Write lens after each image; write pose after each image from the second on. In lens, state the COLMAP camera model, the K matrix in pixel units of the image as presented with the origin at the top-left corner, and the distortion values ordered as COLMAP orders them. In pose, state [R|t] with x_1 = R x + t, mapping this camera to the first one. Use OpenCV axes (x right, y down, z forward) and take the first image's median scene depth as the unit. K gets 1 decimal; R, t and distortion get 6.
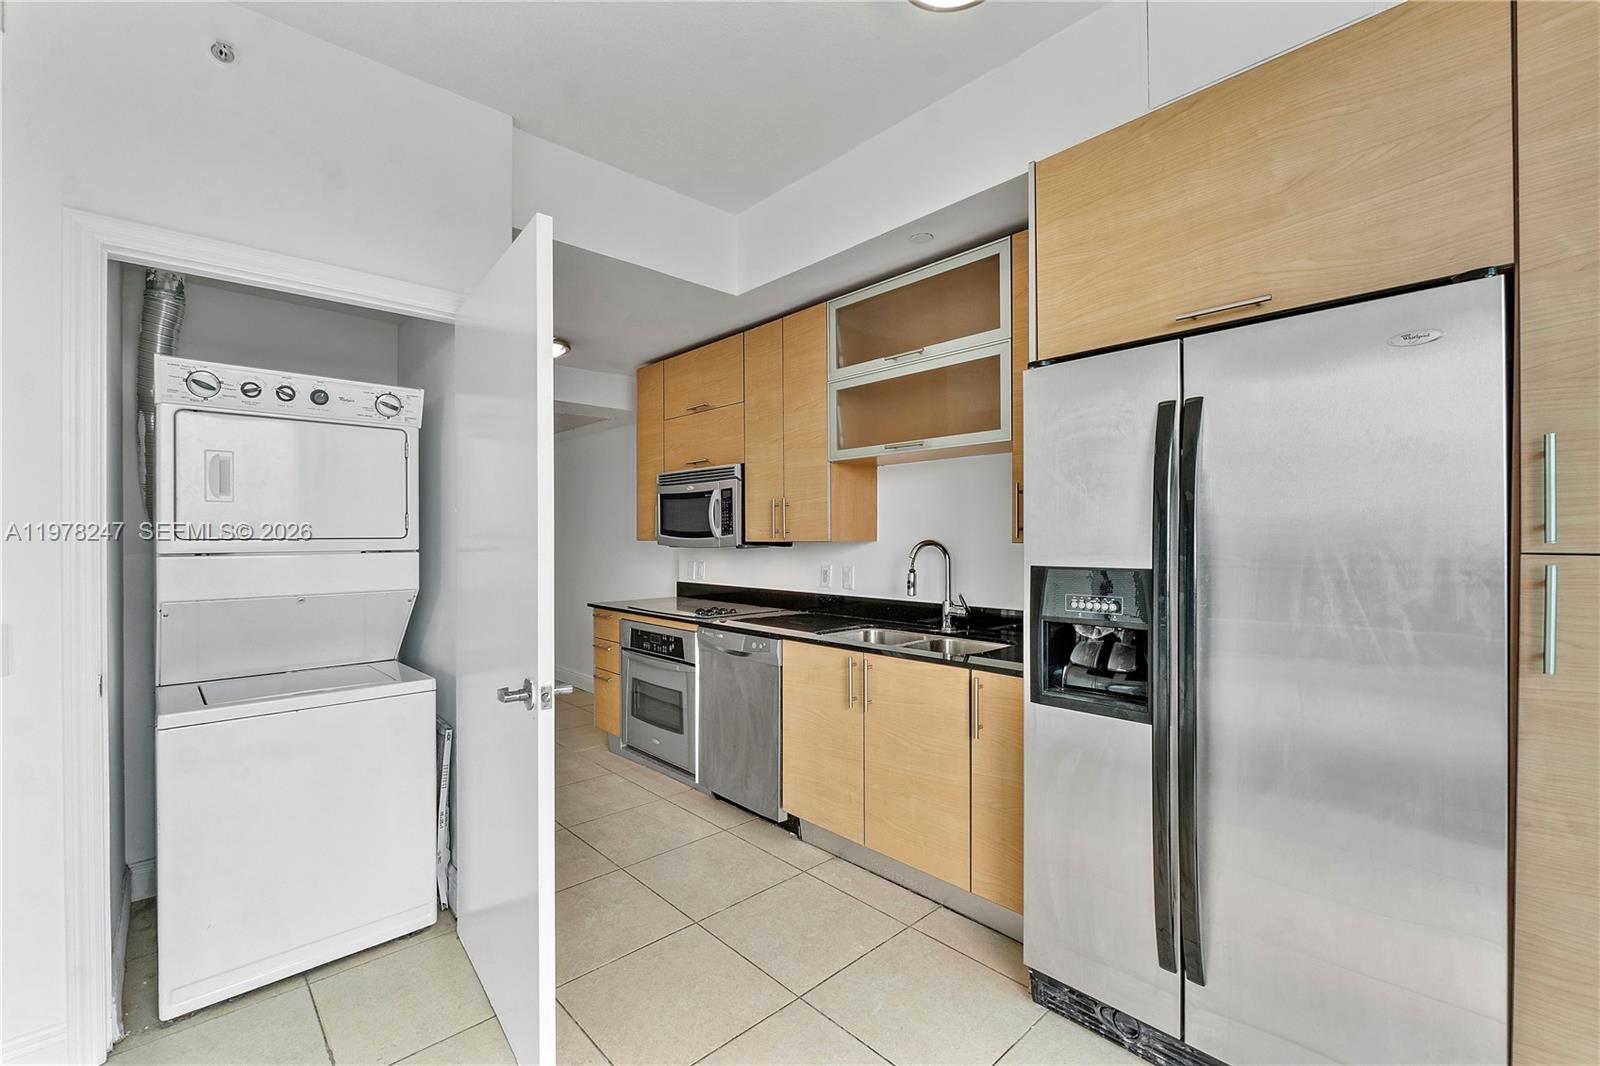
lens RADIAL K [[678.5, 0, 797.2], [0, 678.5, 537.7], [0, 0, 1]] dist [-0.001454, -0.000375]
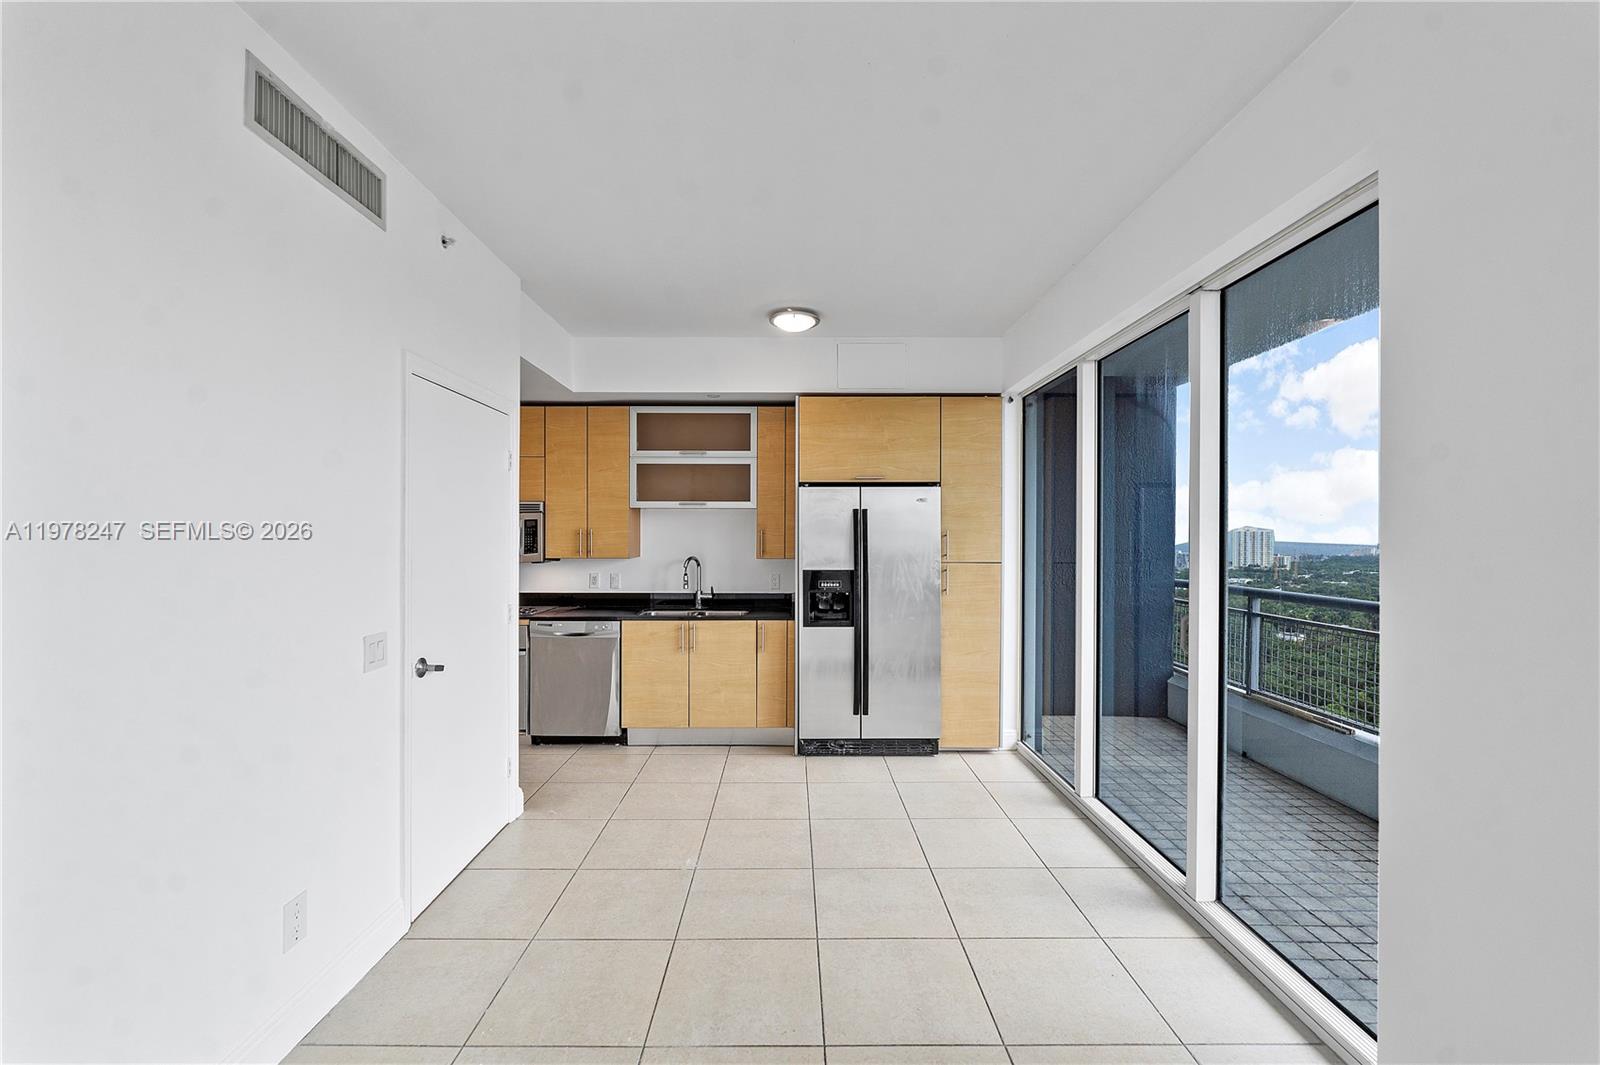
lens RADIAL K [[671.7, 0, 792.5], [0, 671.7, 528.9], [0, 0, 1]] dist [-0.010847, -0.000313]
pose [[0.679511, 0.010018, 0.733597, -0.923710], [-0.002444, 0.999932, -0.011391, -0.049820], [-0.733662, 0.005948, 0.679489, -0.375725]]
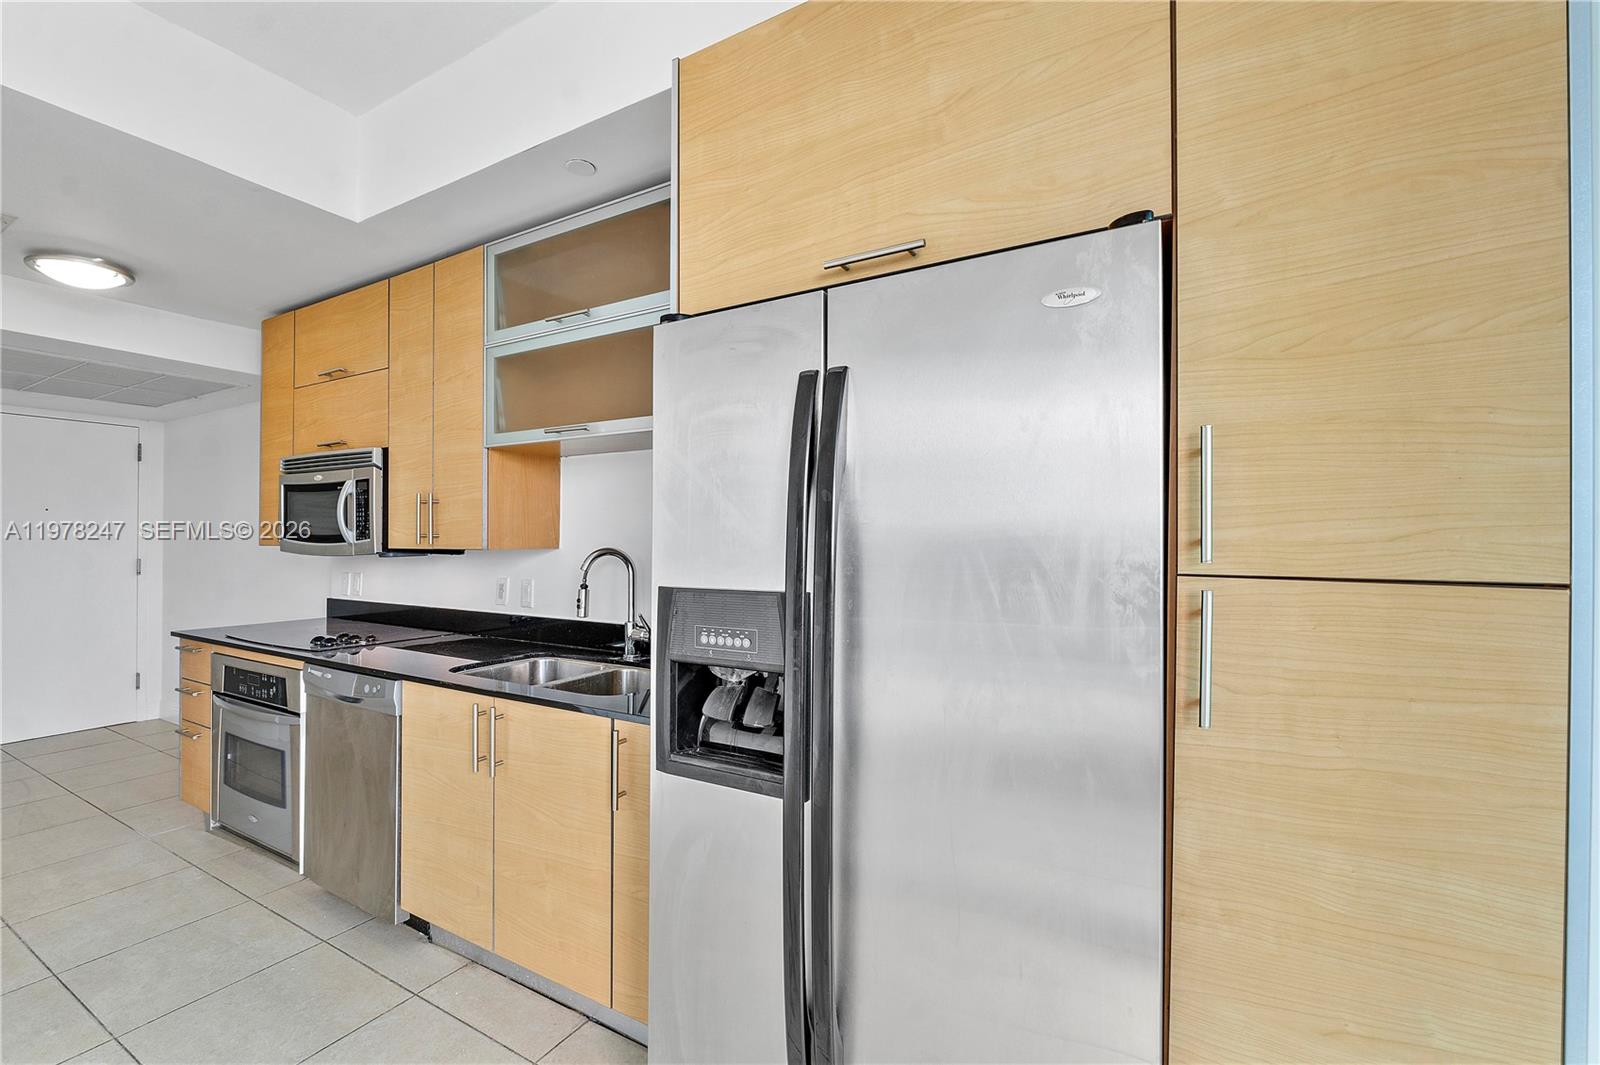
lens RADIAL K [[669.3, 0, 796.9], [0, 669.3, 537.9], [0, 0, 1]] dist [-0.001568, -0.000334]
pose [[0.954657, 0.007667, 0.297611, 0.177004], [-0.006136, 0.999963, -0.006077, -0.005606], [-0.297646, 0.003975, 0.954668, 0.165816]]
